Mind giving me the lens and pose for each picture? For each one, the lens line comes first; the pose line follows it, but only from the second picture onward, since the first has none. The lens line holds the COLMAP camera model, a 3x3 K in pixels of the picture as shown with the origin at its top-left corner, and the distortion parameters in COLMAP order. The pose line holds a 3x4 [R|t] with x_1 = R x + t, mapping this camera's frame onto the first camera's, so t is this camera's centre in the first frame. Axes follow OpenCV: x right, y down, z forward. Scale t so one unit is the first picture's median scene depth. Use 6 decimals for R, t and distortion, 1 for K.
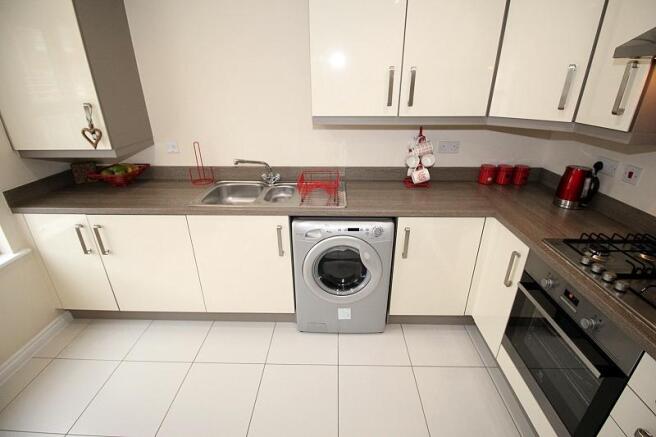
lens RADIAL K [[309.5, 0, 331.2], [0, 309.5, 216.7], [0, 0, 1]] dist [-0.000330, -0.000065]
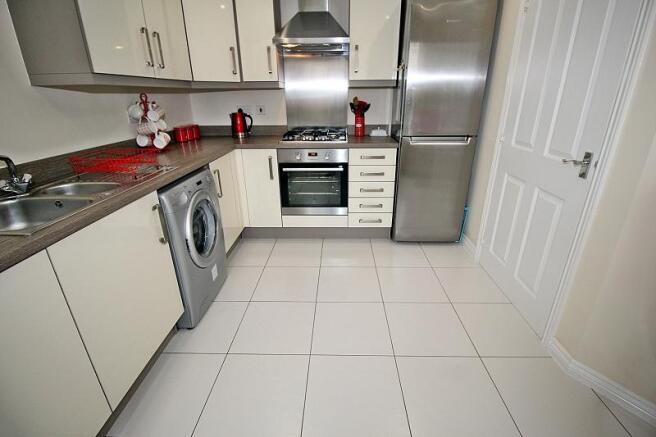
lens RADIAL K [[309.5, 0, 331.2], [0, 309.5, 216.7], [0, 0, 1]] dist [-0.000330, -0.000065]
pose [[0.001902, -0.366162, 0.930549, -0.893187], [0.415624, 0.846659, 0.332303, -0.022560], [-0.909535, 0.386126, 0.153795, 0.447410]]
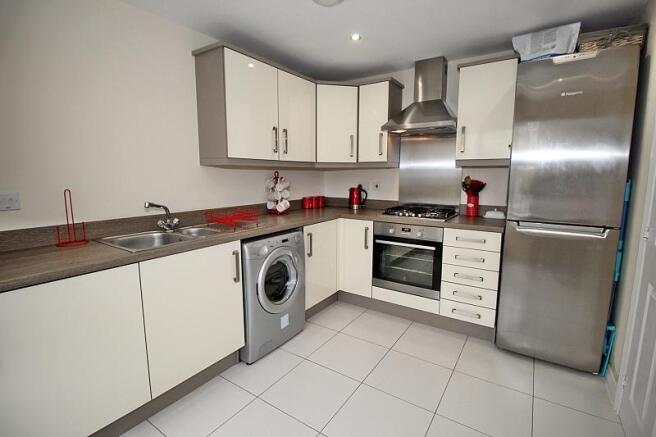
lens RADIAL K [[309.5, 0, 331.2], [0, 309.5, 216.7], [0, 0, 1]] dist [-0.000330, -0.000065]
pose [[0.535033, -0.113462, 0.837178, -0.827026], [0.341949, 0.935225, -0.091786, 0.123184], [-0.772535, 0.335381, 0.539174, 0.128529]]
